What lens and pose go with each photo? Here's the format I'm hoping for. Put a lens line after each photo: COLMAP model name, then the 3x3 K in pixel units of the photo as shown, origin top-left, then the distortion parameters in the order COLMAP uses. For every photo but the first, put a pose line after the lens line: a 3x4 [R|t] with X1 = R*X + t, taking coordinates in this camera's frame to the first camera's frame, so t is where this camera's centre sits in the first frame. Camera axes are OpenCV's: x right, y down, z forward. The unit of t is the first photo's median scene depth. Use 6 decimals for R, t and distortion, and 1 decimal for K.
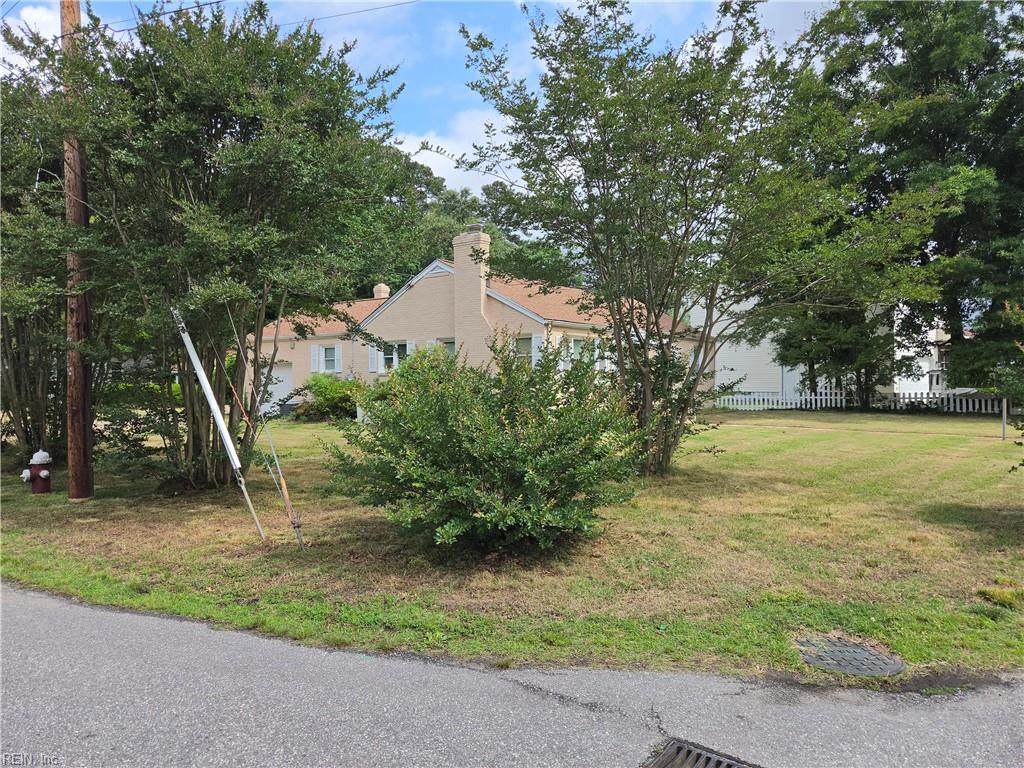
lens RADIAL K [[695.1, 0, 511.5], [0, 695.1, 384.8], [0, 0, 1]] dist [0.057031, -0.040134]
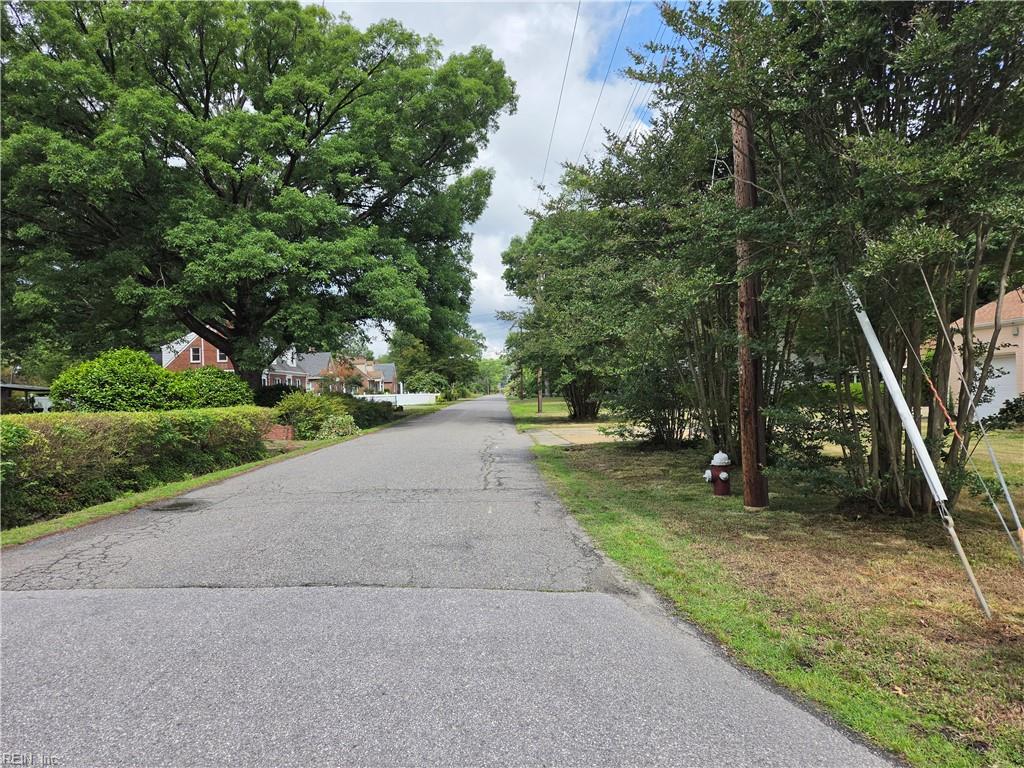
lens RADIAL K [[695.1, 0, 504.9], [0, 695.1, 387.0], [0, 0, 1]] dist [0.057031, -0.040134]
pose [[0.600776, -0.015145, -0.799274, -0.075400], [0.017496, 0.999830, -0.005795, 0.003649], [0.799226, -0.010503, 0.600939, 0.197807]]
